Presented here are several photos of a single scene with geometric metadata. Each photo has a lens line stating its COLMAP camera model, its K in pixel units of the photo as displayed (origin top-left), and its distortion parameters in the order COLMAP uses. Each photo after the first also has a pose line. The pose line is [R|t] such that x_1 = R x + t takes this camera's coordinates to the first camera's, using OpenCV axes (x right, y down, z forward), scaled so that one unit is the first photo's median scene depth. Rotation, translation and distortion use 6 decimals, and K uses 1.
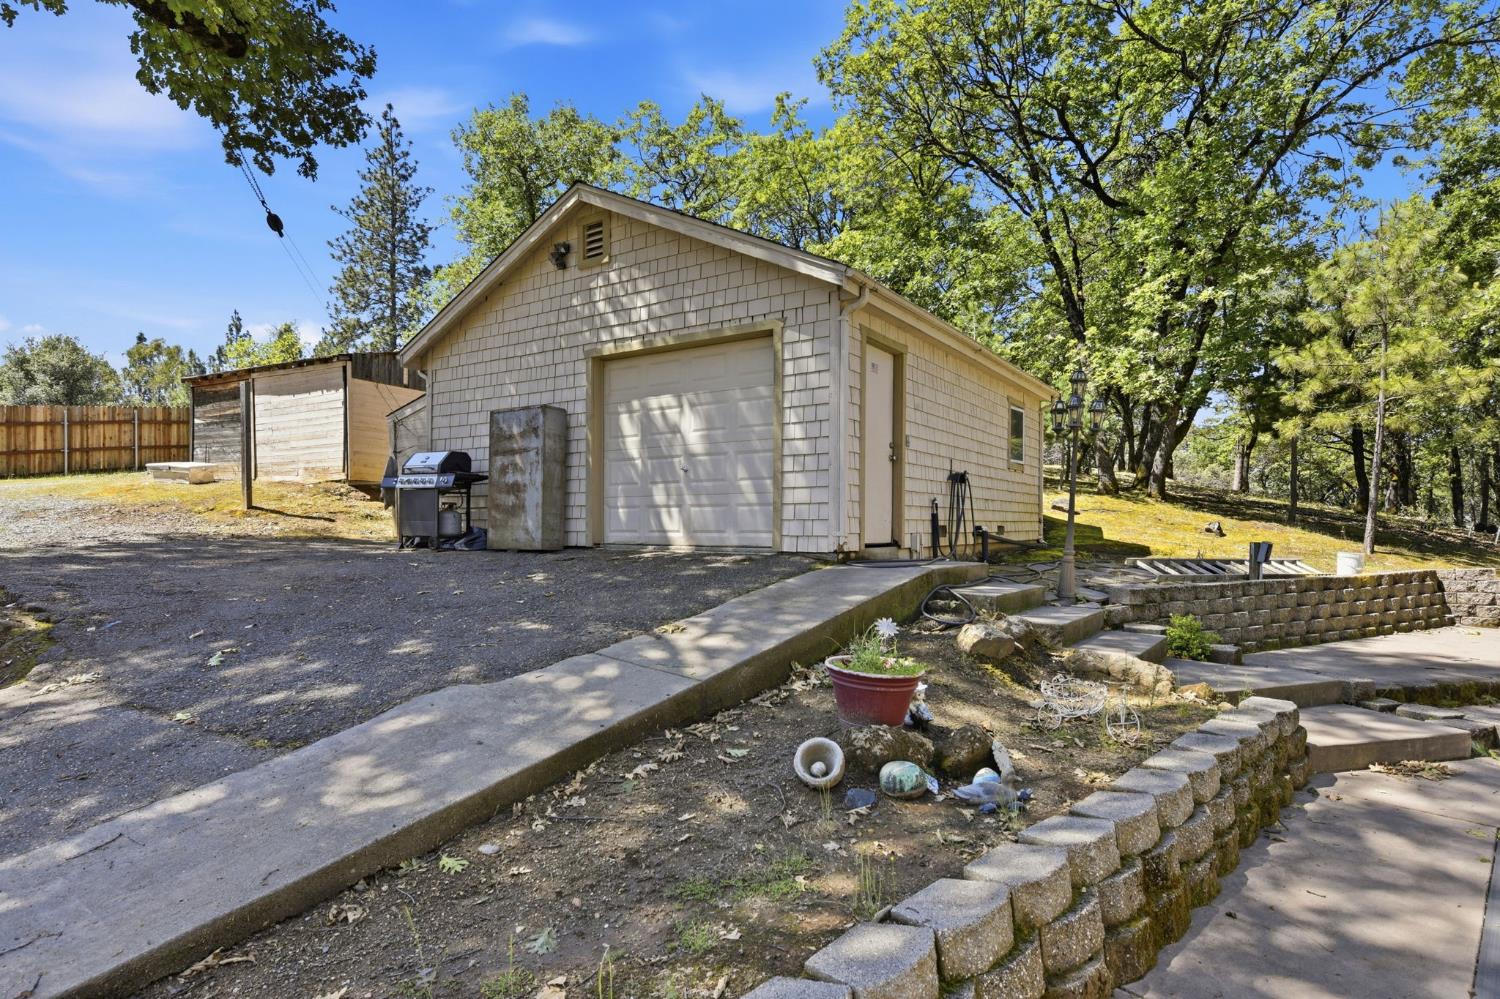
lens RADIAL K [[823.2, 0, 712.5], [0, 823.2, 527.1], [0, 0, 1]] dist [-0.003167, -0.001358]
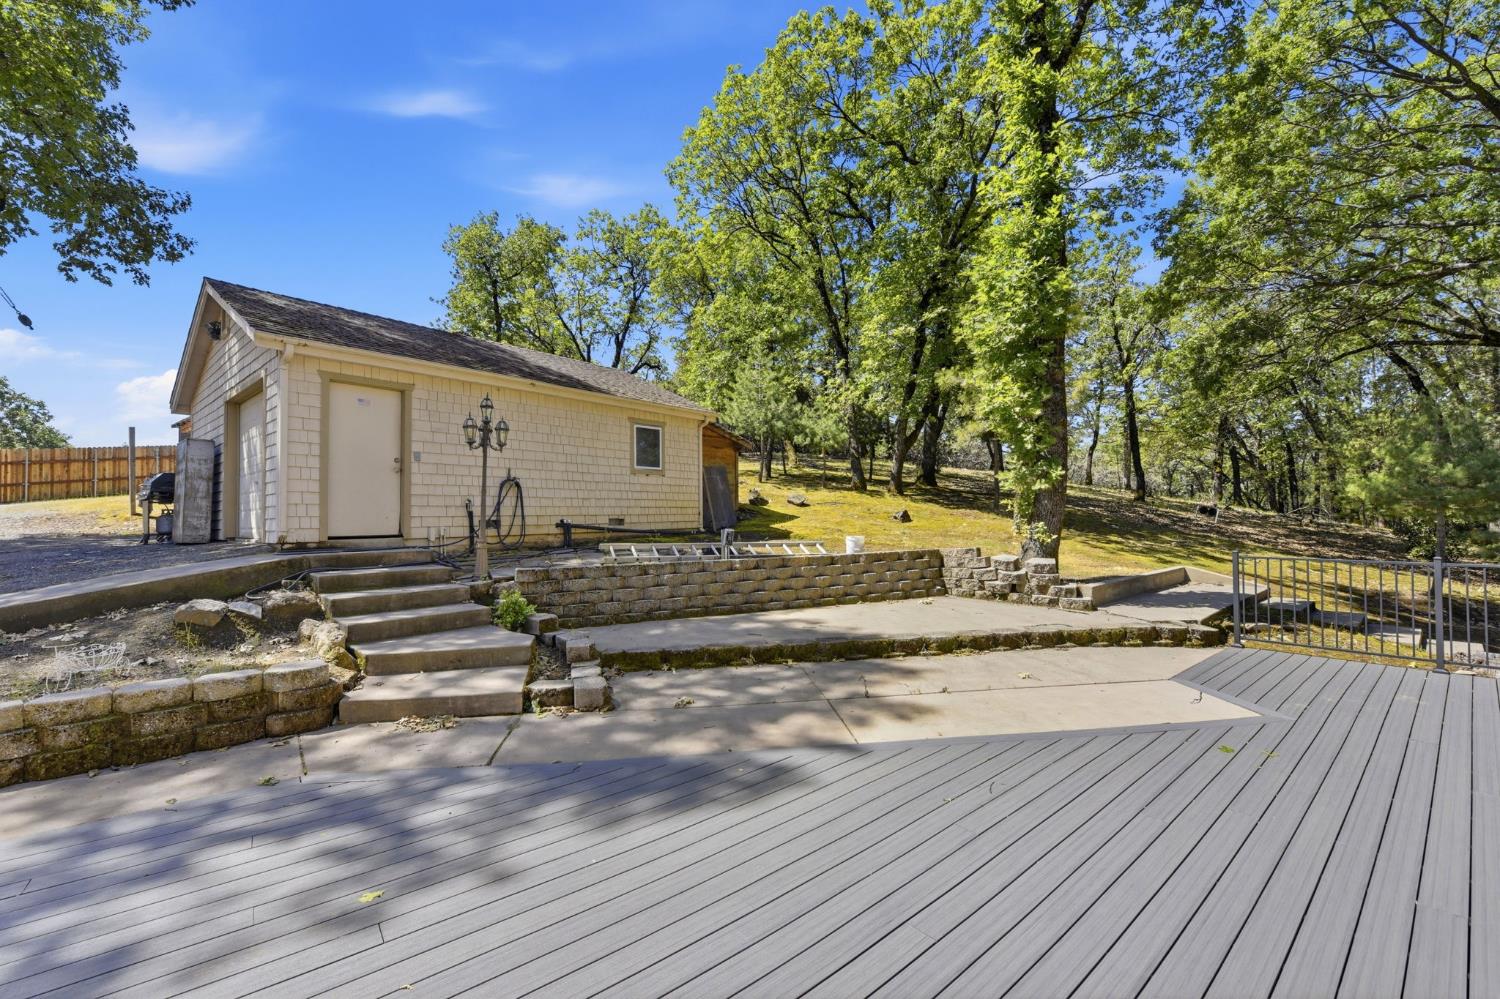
lens RADIAL K [[613.4, 0, 748.1], [0, 613.4, 502.7], [0, 0, 1]] dist [-0.021637, -0.000490]
pose [[0.994592, -0.020352, -0.101843, 0.711756], [0.017688, 0.999479, -0.027001, 0.003420], [0.102340, 0.025053, 0.994434, 0.080186]]
